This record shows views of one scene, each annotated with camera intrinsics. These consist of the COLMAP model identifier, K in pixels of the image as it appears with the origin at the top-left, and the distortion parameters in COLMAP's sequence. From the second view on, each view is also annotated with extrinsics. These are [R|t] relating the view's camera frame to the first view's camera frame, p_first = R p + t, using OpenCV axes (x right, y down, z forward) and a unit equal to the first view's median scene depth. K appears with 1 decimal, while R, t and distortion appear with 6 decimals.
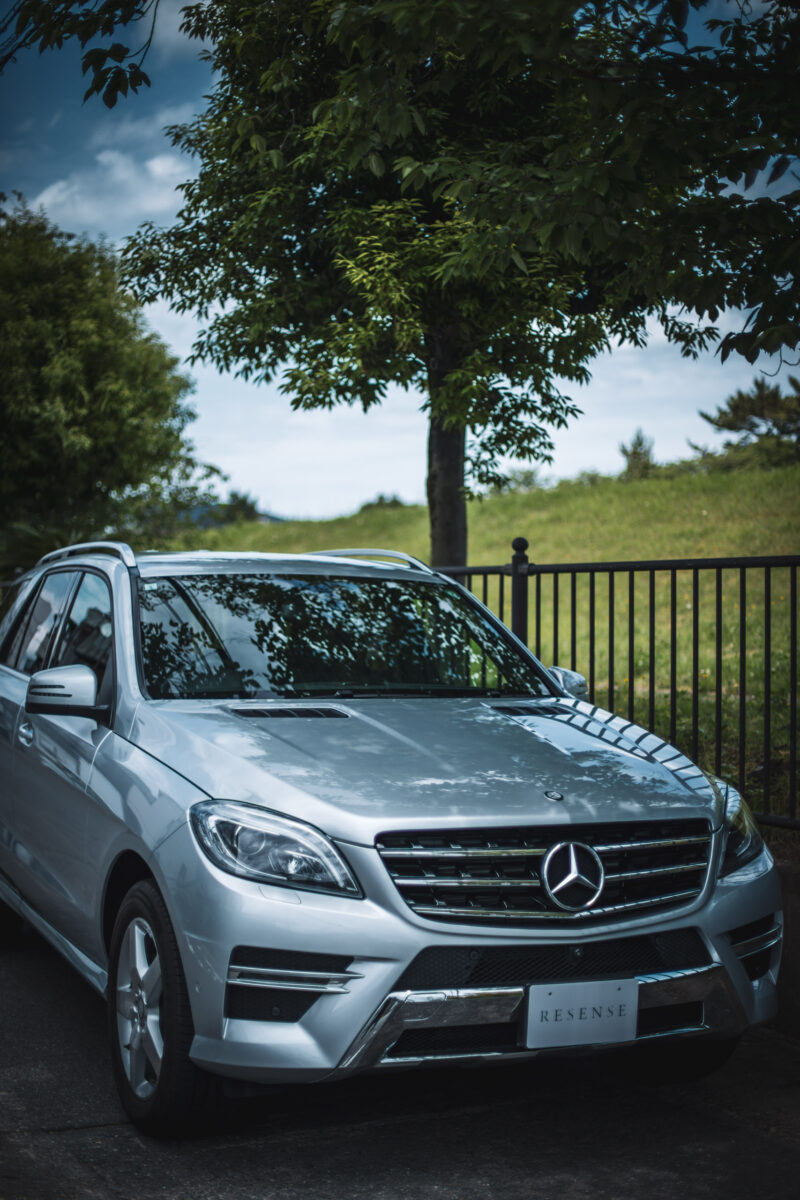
lens RADIAL K [[1746.7, 0, 397.4], [0, 1746.7, 598.9], [0, 0, 1]] dist [-0.114879, 0.000000]
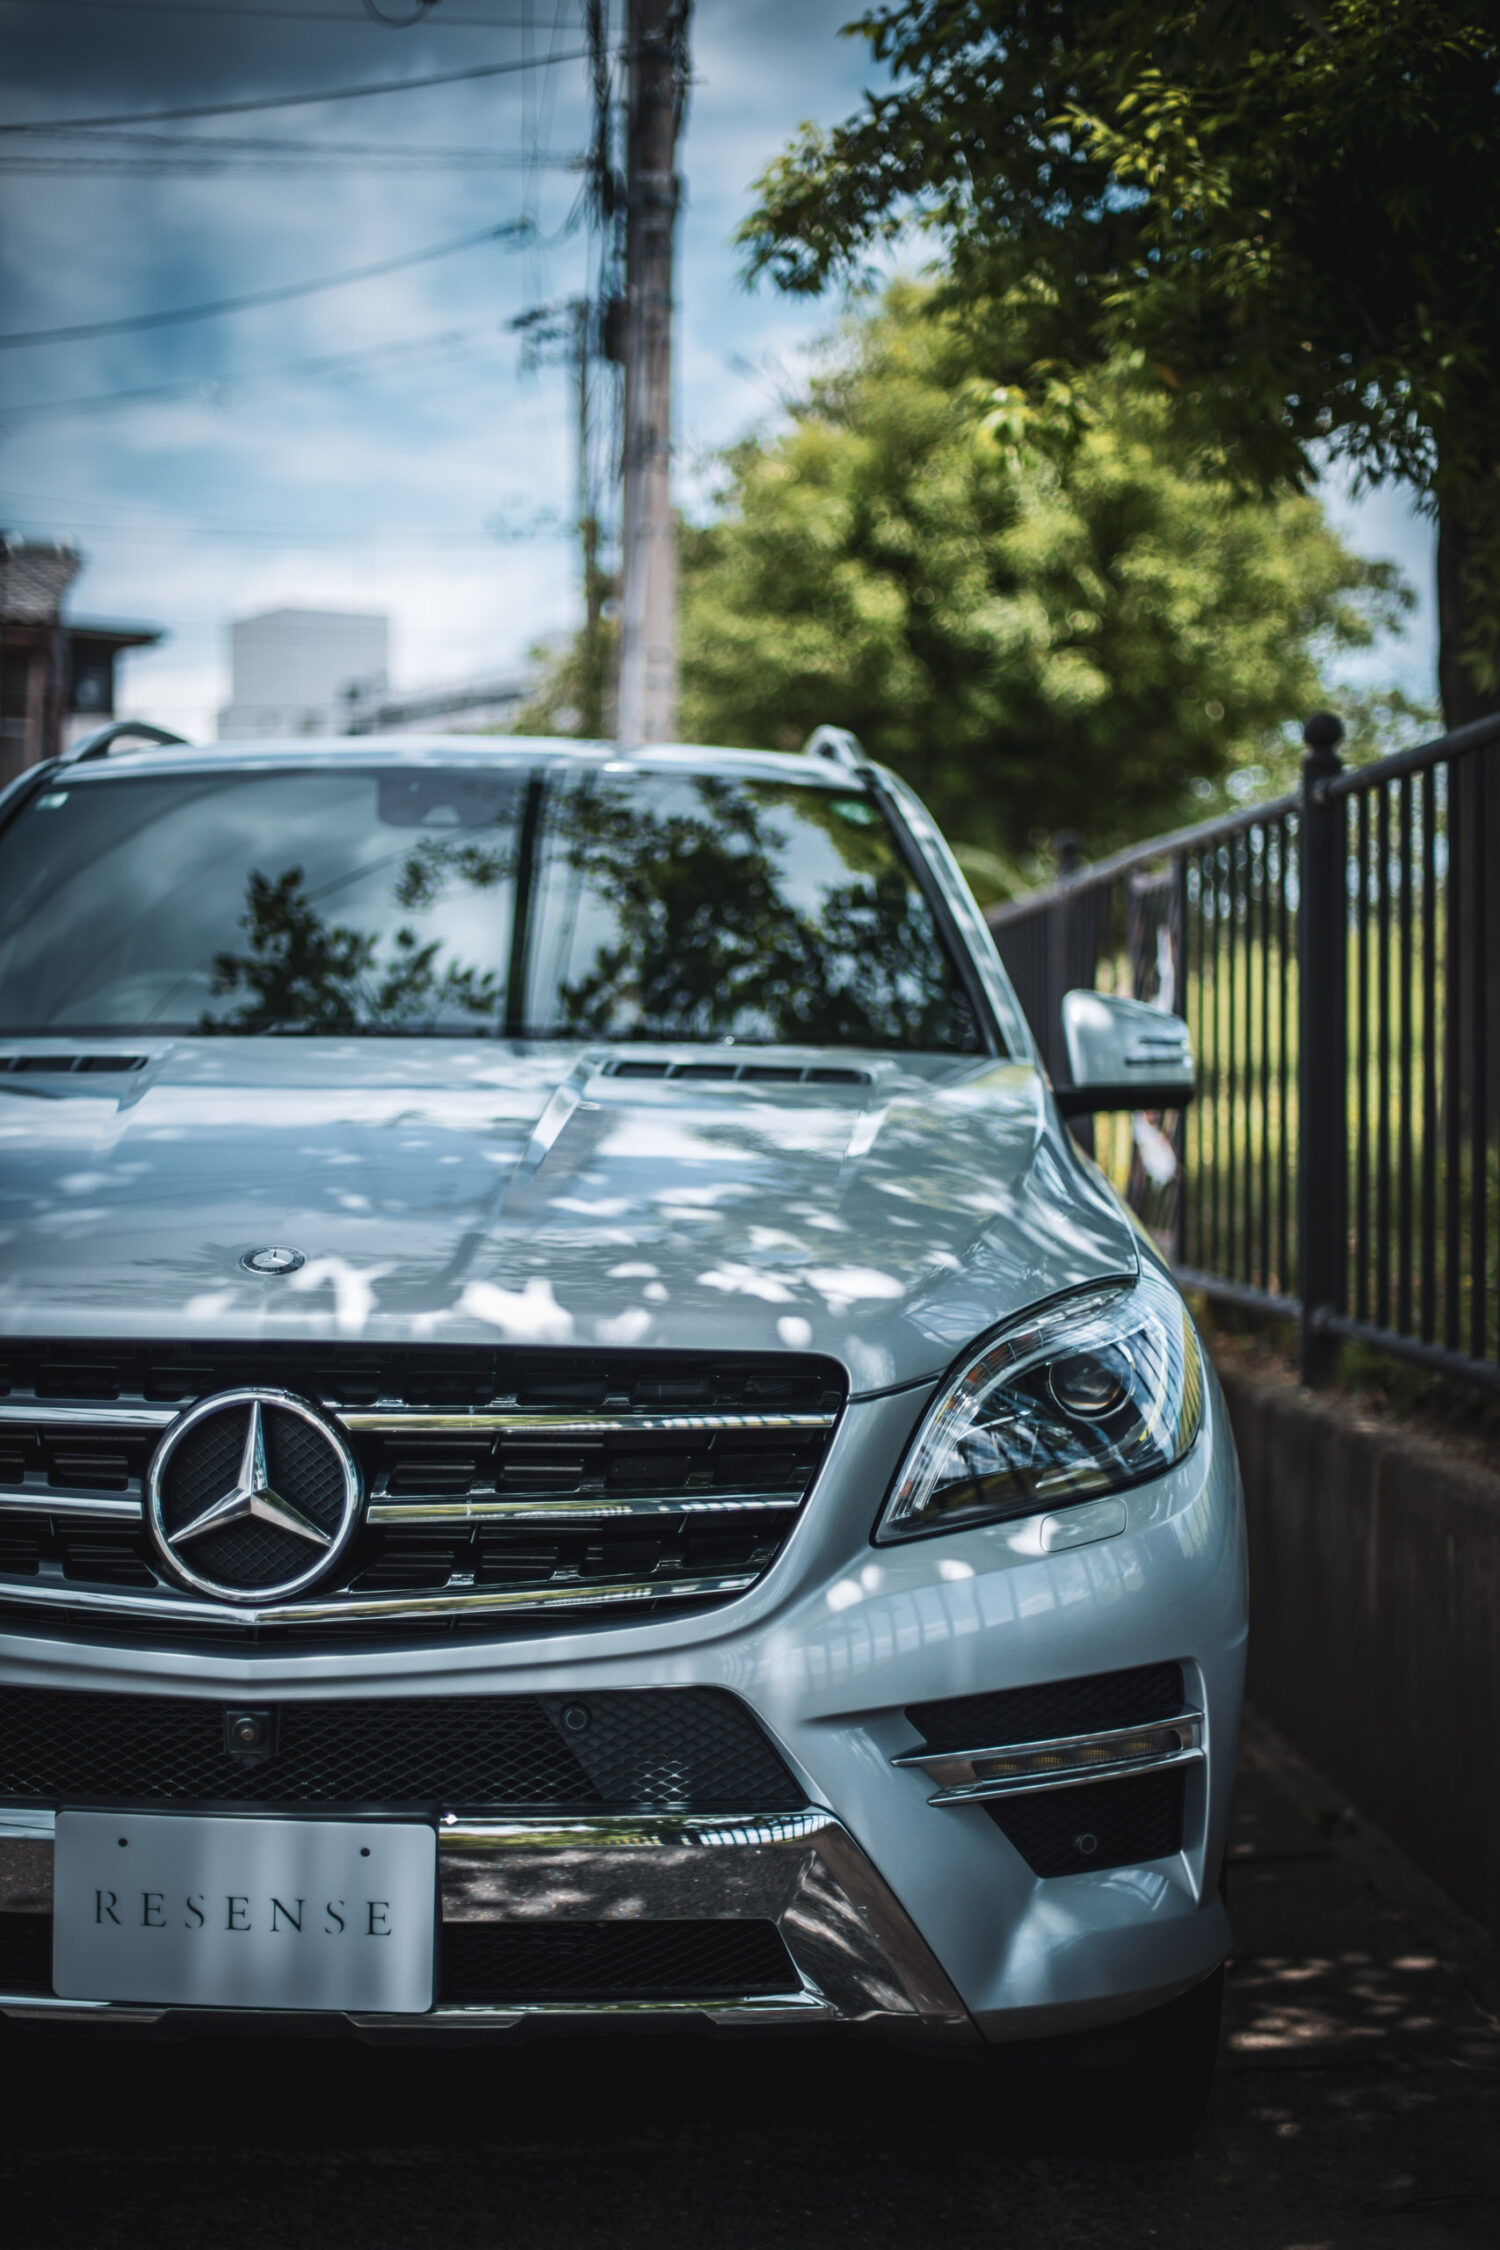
lens RADIAL K [[3275.1, 0, 741.8], [0, 3275.1, 1148.3], [0, 0, 1]] dist [-0.114879, 0.000000]
pose [[0.910283, 0.006089, -0.413942, 0.405426], [0.003404, 0.999748, 0.022192, 0.072529], [0.413973, -0.021610, 0.910033, 0.434271]]
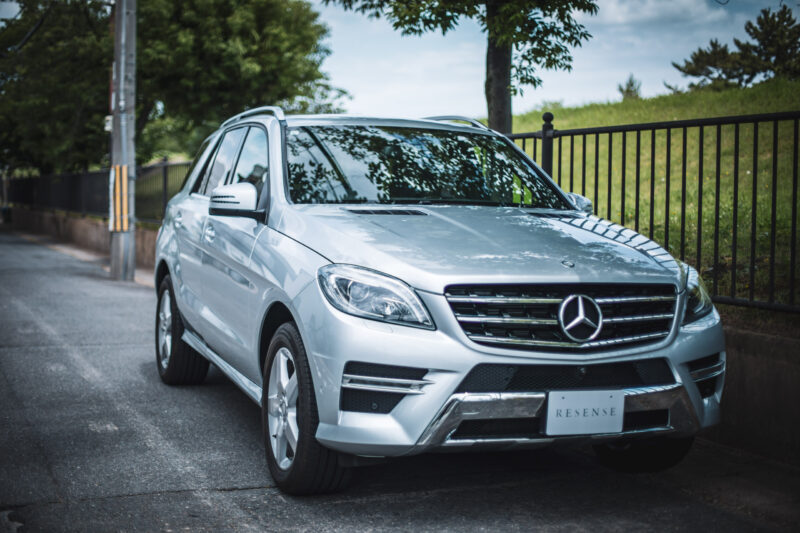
lens RADIAL K [[1164.5, 0, 397.7], [0, 1164.5, 264.4], [0, 0, 1]] dist [-0.114879, 0.000000]
pose [[0.998231, 0.011883, -0.058252, 0.004425], [-0.008186, 0.997961, 0.063299, 0.050019], [0.058885, -0.062710, 0.996293, 0.028902]]
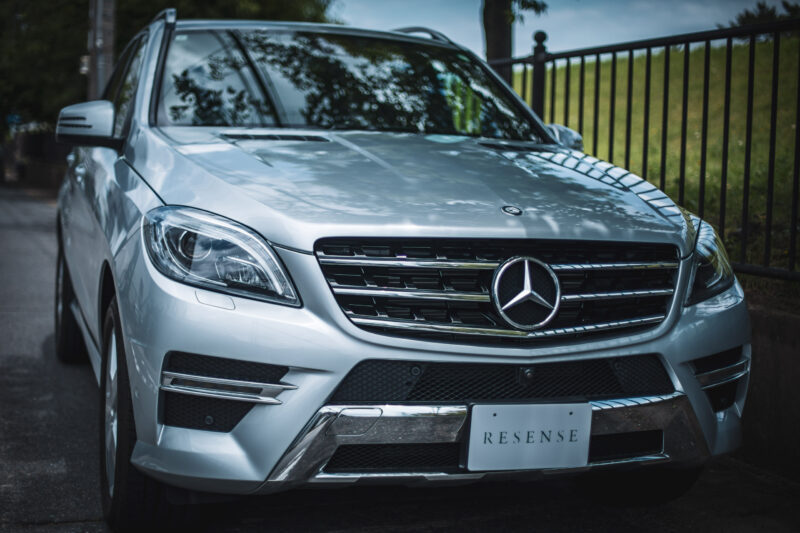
lens RADIAL K [[1164.5, 0, 395.4], [0, 1164.5, 263.4], [0, 0, 1]] dist [-0.114879, 0.000000]
pose [[0.995071, 0.030685, -0.094297, 0.081513], [-0.021819, 0.995367, 0.093645, 0.077960], [0.096734, -0.091126, 0.991130, 0.334282]]
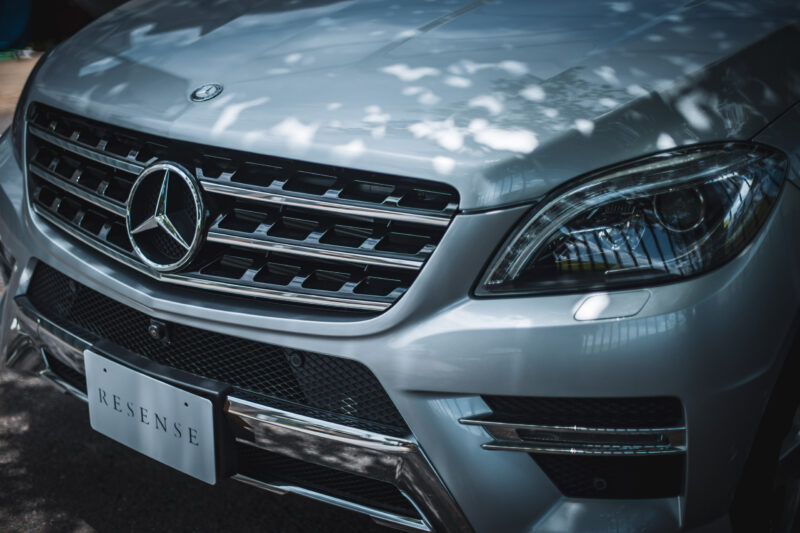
lens RADIAL K [[1164.5, 0, 400.1], [0, 1164.5, 265.5], [0, 0, 1]] dist [-0.114879, 0.000000]
pose [[0.497701, 0.270983, -0.823931, 0.465079], [-0.012452, 0.952076, 0.305607, 0.038825], [0.867259, -0.141841, 0.477223, 0.793462]]
